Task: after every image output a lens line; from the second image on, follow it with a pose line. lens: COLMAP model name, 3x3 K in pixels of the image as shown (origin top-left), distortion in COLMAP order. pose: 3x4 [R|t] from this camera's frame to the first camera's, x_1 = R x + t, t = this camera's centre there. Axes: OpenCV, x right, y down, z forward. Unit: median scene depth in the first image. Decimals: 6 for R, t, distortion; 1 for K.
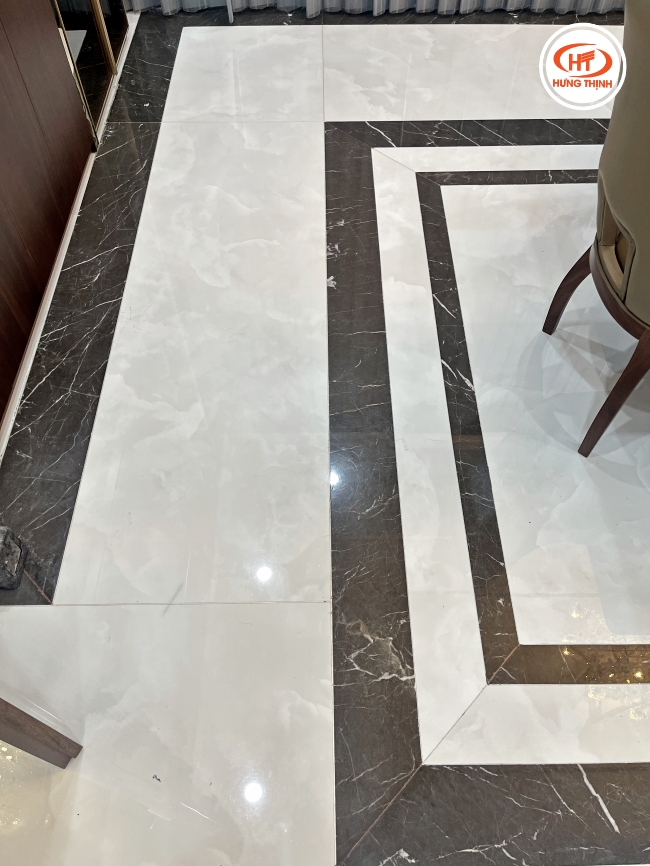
lens RADIAL K [[635.5, 0, 325.0], [0, 635.5, 433.0], [0, 0, 1]] dist [0.005540, -0.047546]
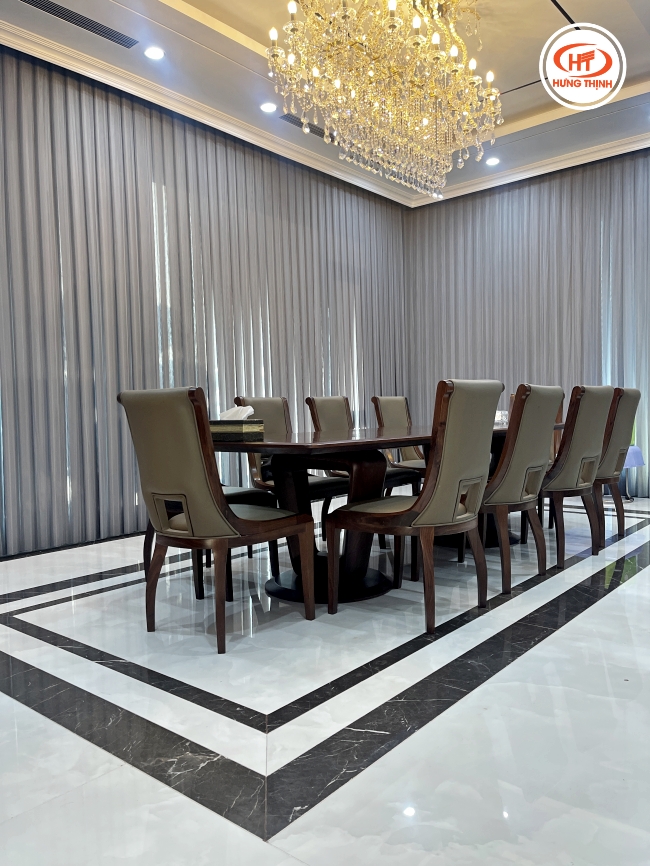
lens RADIAL K [[635.5, 0, 325.0], [0, 635.5, 433.0], [0, 0, 1]] dist [0.005540, -0.047546]
pose [[0.646093, -0.058780, 0.760992, -0.605865], [0.638485, 0.587924, -0.496672, 0.725299], [-0.418211, 0.806778, 0.417384, -0.106739]]
